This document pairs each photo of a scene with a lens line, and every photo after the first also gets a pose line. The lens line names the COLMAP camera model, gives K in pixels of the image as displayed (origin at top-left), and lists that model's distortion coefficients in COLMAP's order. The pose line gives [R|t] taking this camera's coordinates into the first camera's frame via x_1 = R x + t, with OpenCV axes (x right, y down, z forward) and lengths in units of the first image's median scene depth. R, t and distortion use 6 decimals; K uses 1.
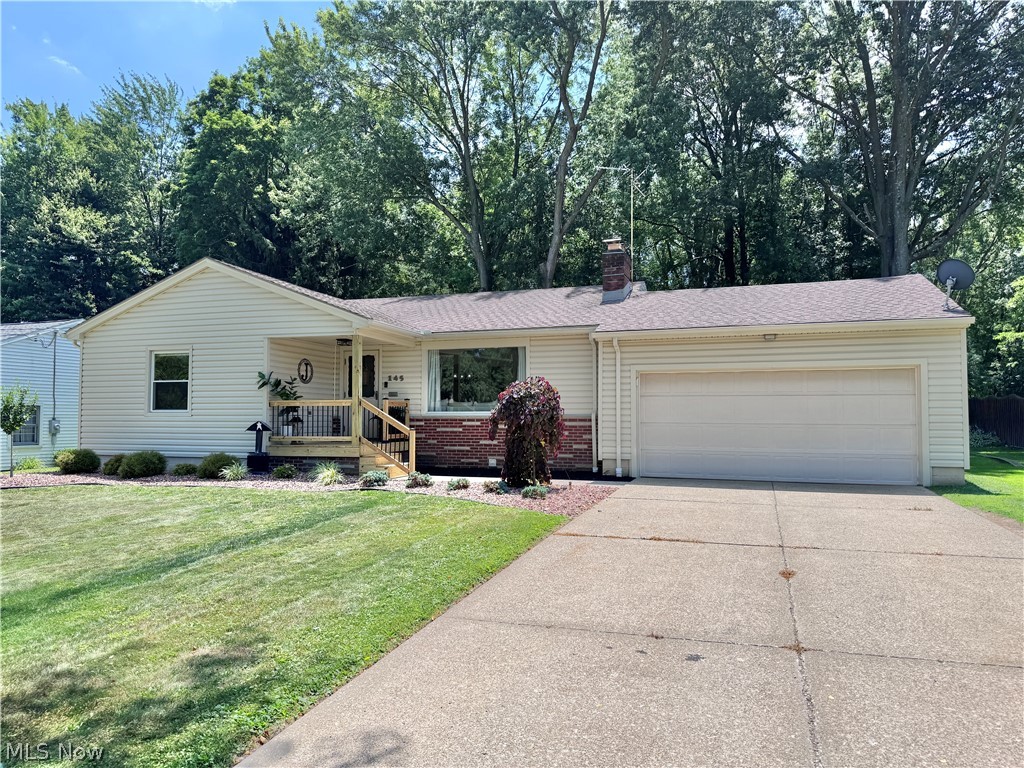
lens RADIAL K [[715.4, 0, 506.8], [0, 715.4, 391.0], [0, 0, 1]] dist [0.053539, -0.060068]
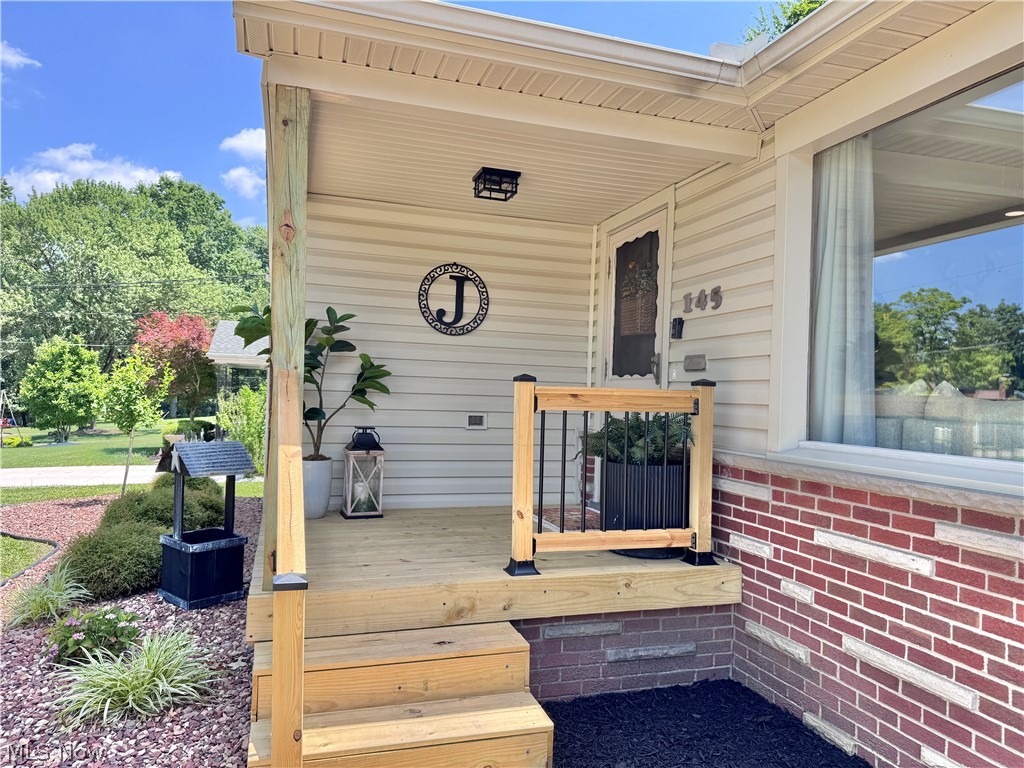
lens RADIAL K [[715.4, 0, 506.8], [0, 715.4, 391.0], [0, 0, 1]] dist [0.053539, -0.060068]
pose [[0.579602, 0.011784, -0.814815, 0.014475], [-0.001009, 0.999905, 0.013742, 0.011392], [0.814899, -0.007143, 0.579559, 0.810367]]
